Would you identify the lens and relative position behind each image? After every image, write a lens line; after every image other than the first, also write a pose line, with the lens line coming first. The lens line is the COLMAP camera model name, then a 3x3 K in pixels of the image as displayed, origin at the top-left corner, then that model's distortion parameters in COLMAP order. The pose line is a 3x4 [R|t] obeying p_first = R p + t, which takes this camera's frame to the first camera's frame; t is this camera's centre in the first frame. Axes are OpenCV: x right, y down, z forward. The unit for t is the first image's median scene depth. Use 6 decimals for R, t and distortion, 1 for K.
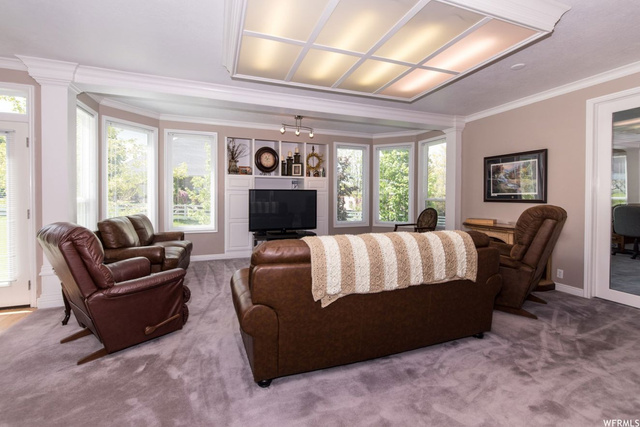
lens RADIAL K [[273.4, 0, 311.8], [0, 273.4, 201.7], [0, 0, 1]] dist [-0.008506, 0.000079]
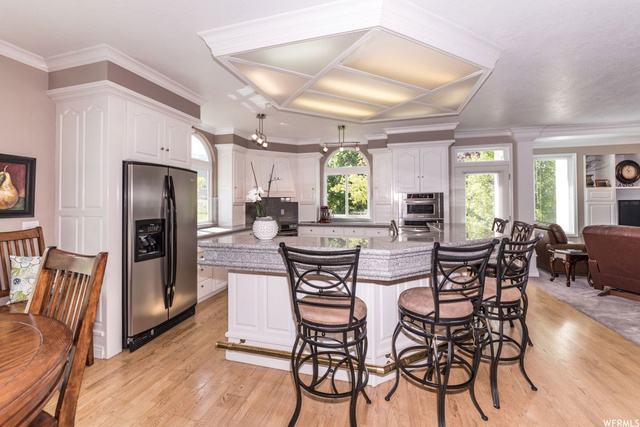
lens RADIAL K [[273.4, 0, 319.2], [0, 273.4, 208.6], [0, 0, 1]] dist [-0.008506, 0.000079]
pose [[0.799169, -0.013097, -0.600964, -0.611226], [0.002771, 0.999832, -0.018105, 0.006915], [0.601100, 0.012804, 0.799071, -0.690310]]
